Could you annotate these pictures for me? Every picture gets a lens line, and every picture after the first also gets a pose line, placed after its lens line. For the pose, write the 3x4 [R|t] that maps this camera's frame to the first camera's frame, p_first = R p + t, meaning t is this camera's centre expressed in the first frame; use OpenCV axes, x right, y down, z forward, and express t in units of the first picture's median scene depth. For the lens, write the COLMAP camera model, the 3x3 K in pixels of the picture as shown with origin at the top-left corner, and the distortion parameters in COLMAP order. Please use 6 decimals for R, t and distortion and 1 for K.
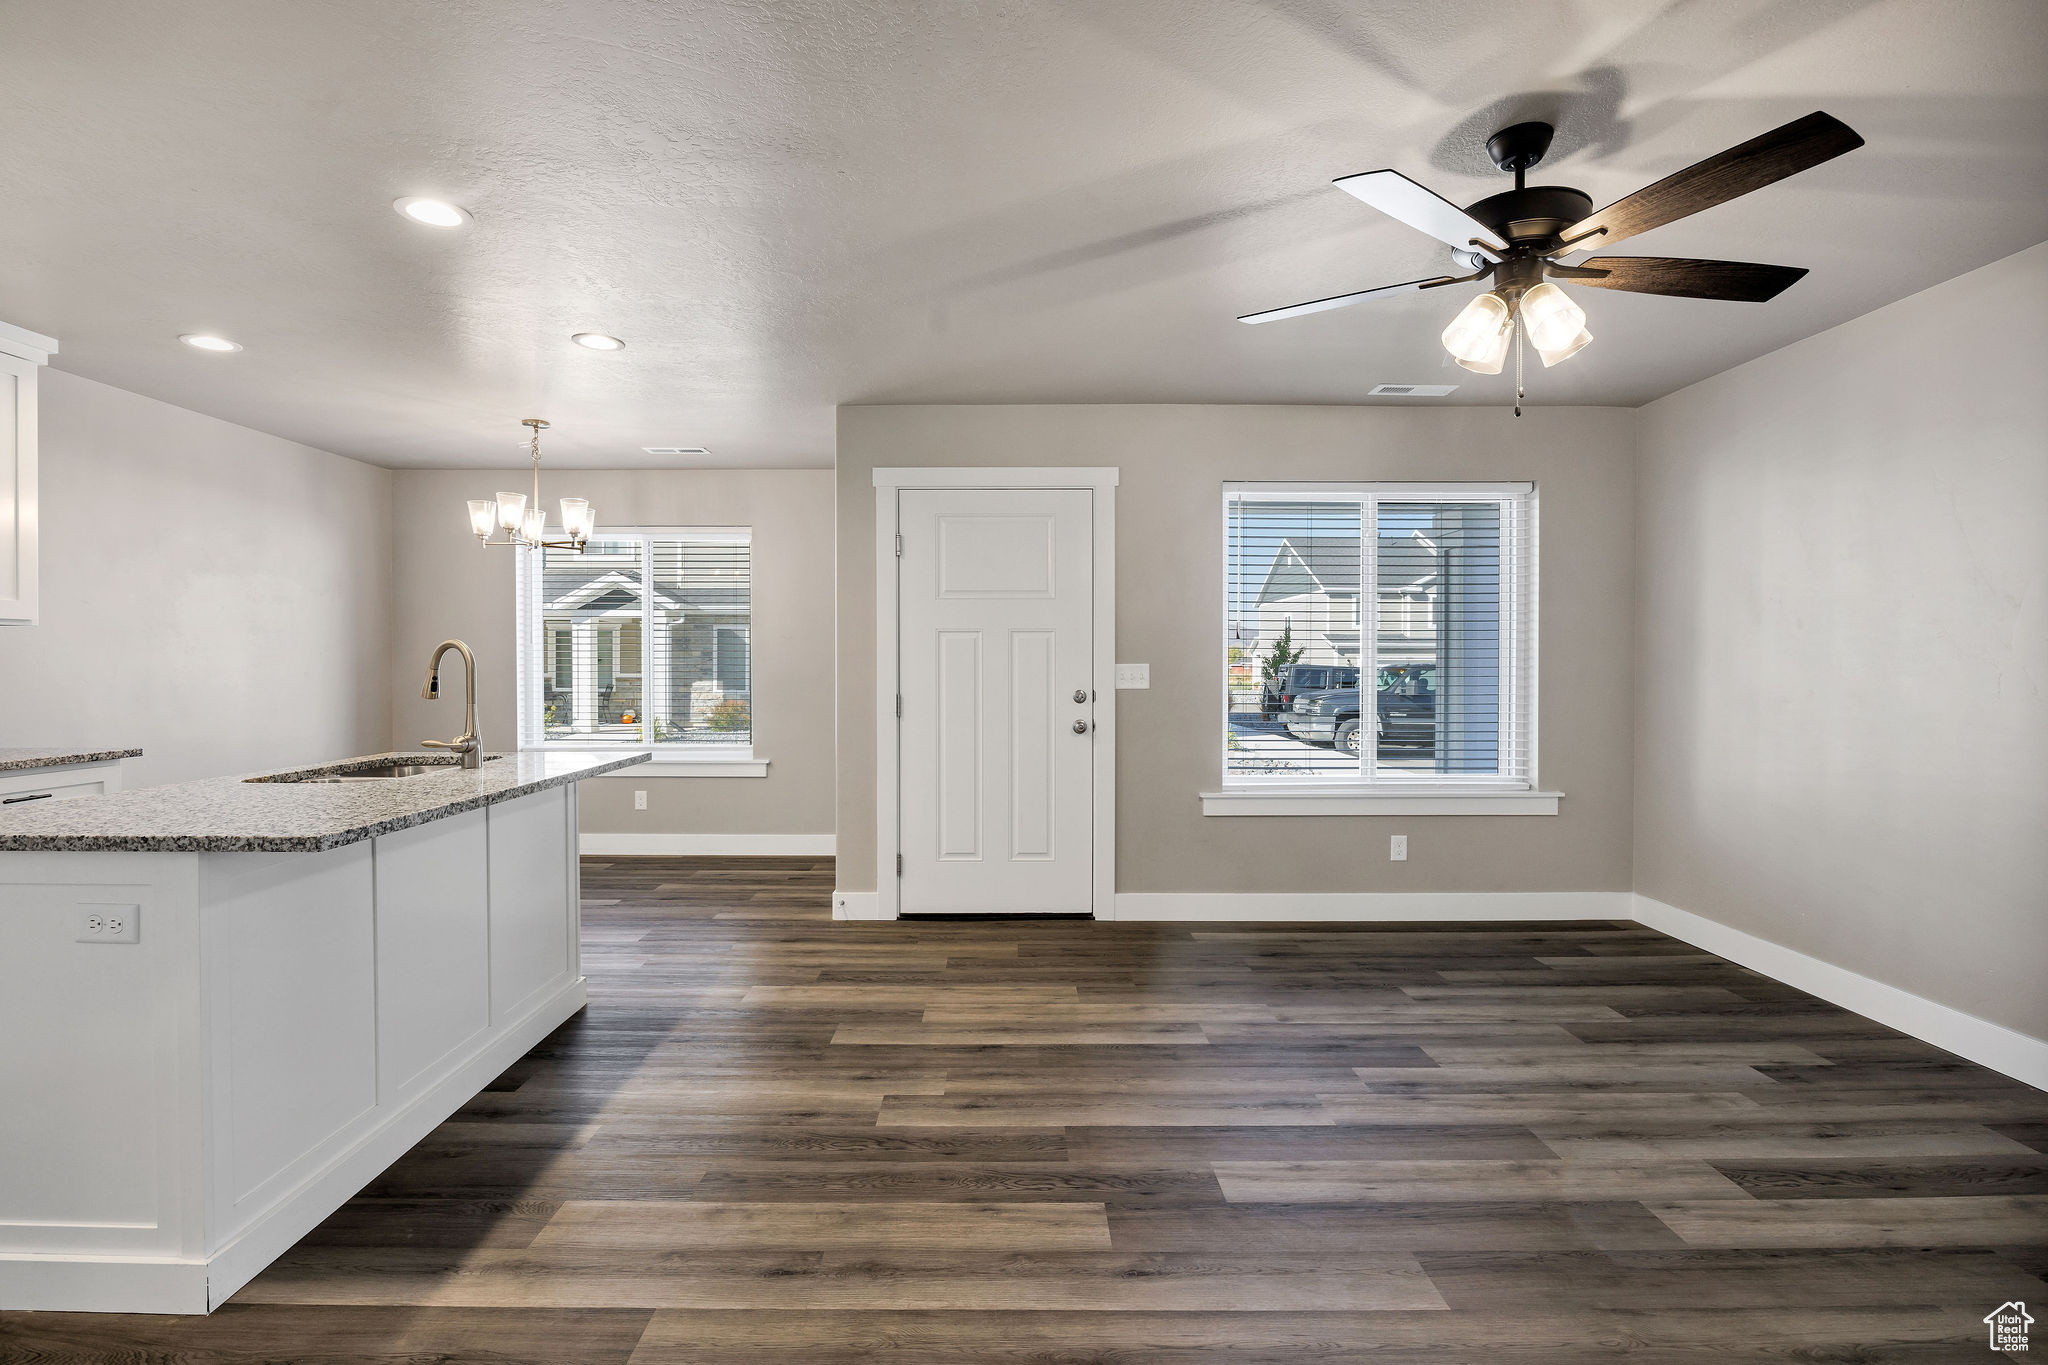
lens RADIAL K [[966.9, 0, 1011.5], [0, 966.9, 684.5], [0, 0, 1]] dist [0.000793, 0.000630]
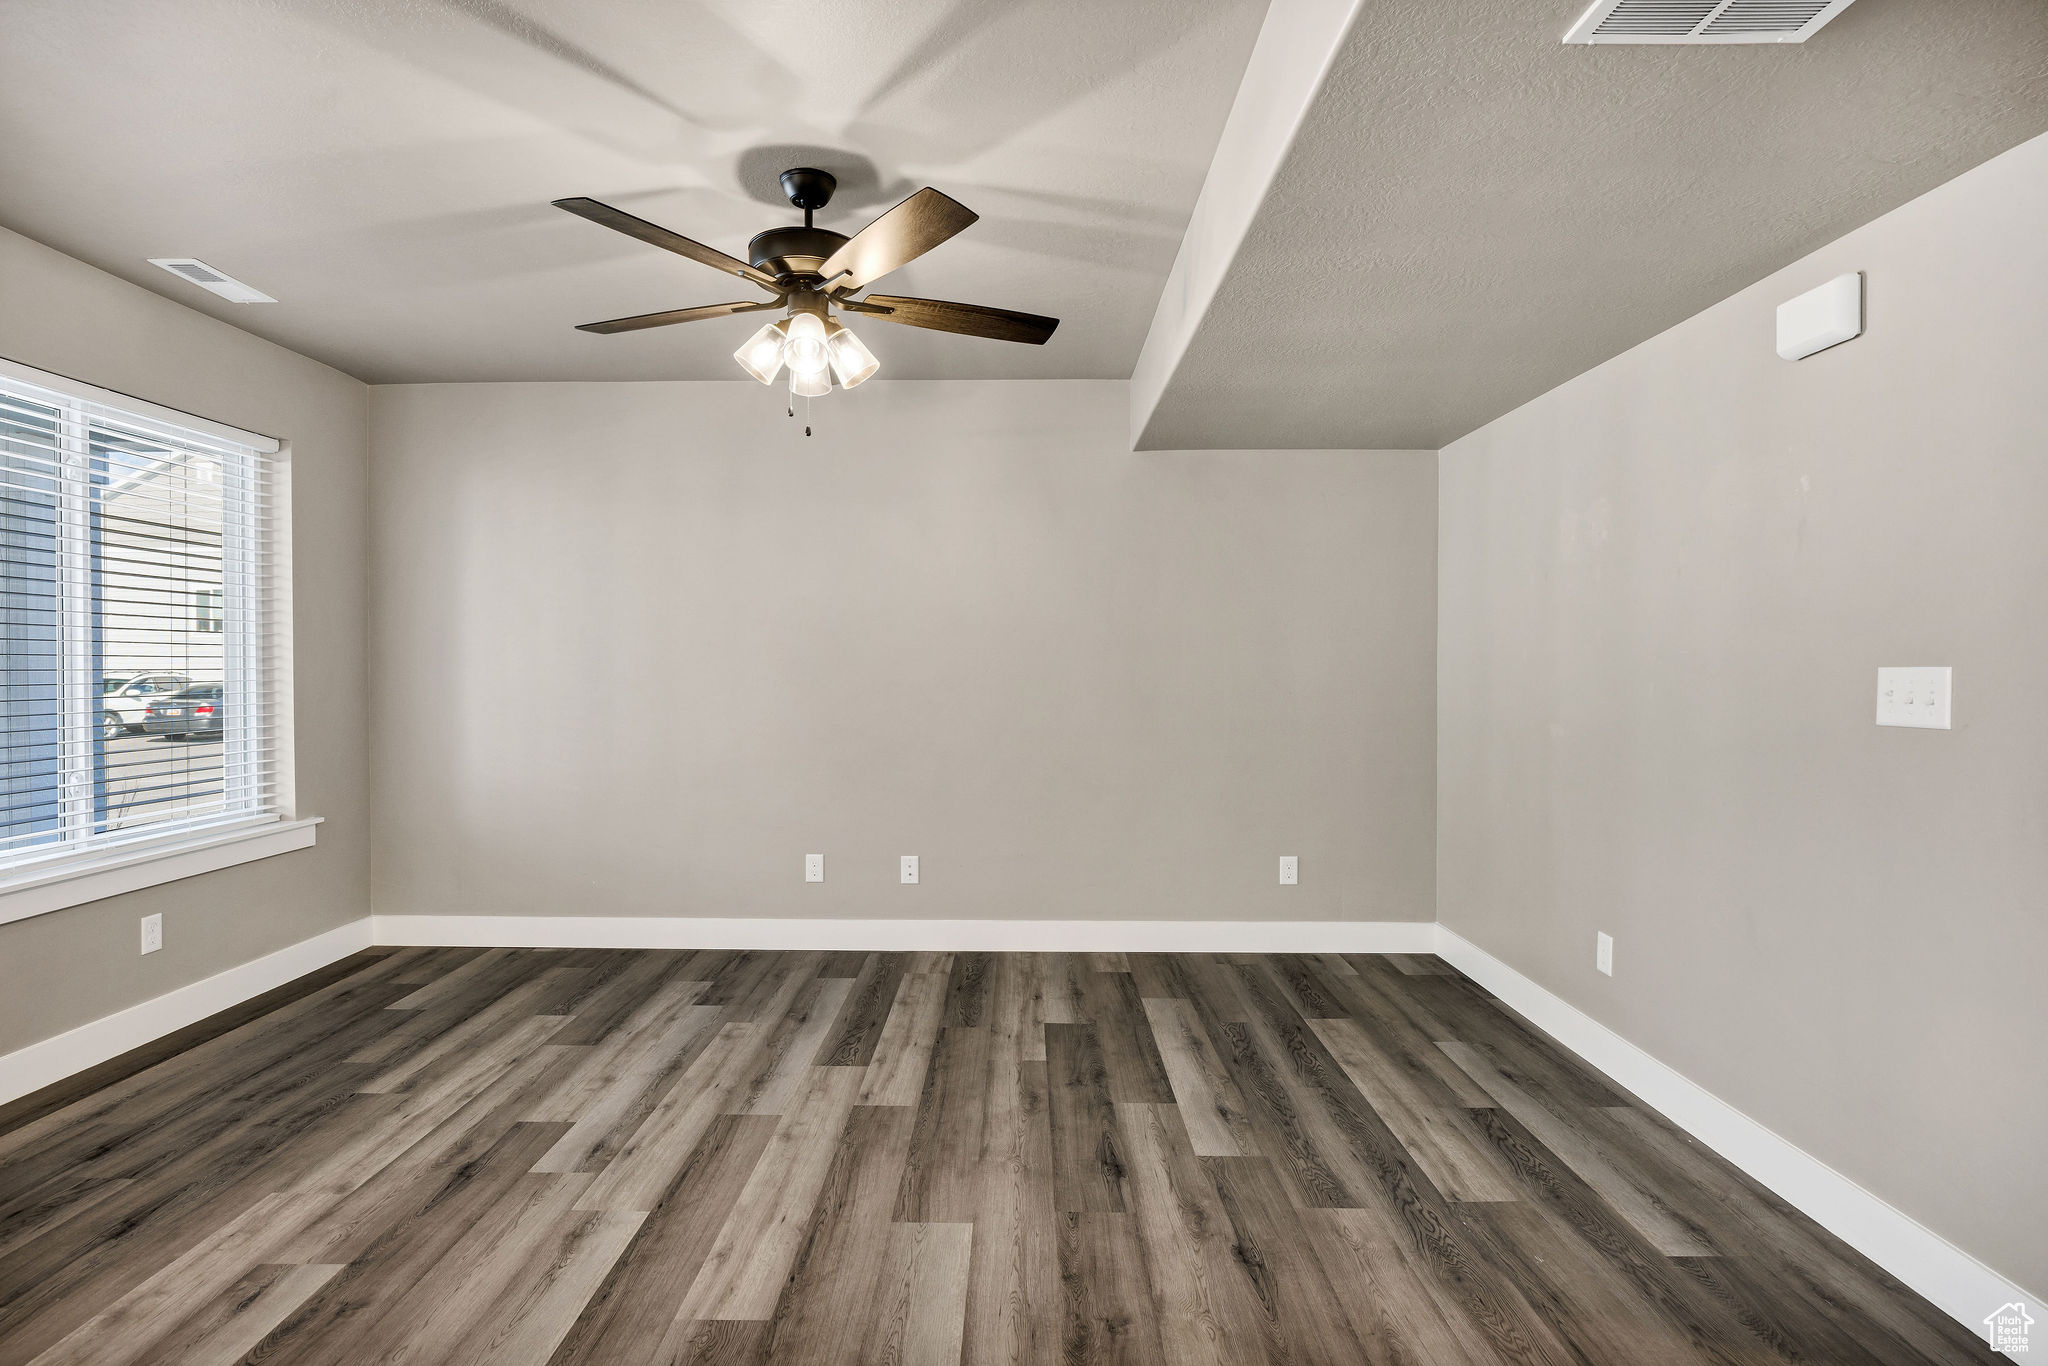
lens RADIAL K [[1021.8, 0, 1026.0], [0, 1021.8, 676.6], [0, 0, 1]] dist [-0.002582, -0.000829]
pose [[0.020388, -0.011616, 0.999725, -0.449796], [0.021448, 0.999707, 0.011178, -0.010979], [-0.999562, 0.021214, 0.020632, 0.536353]]
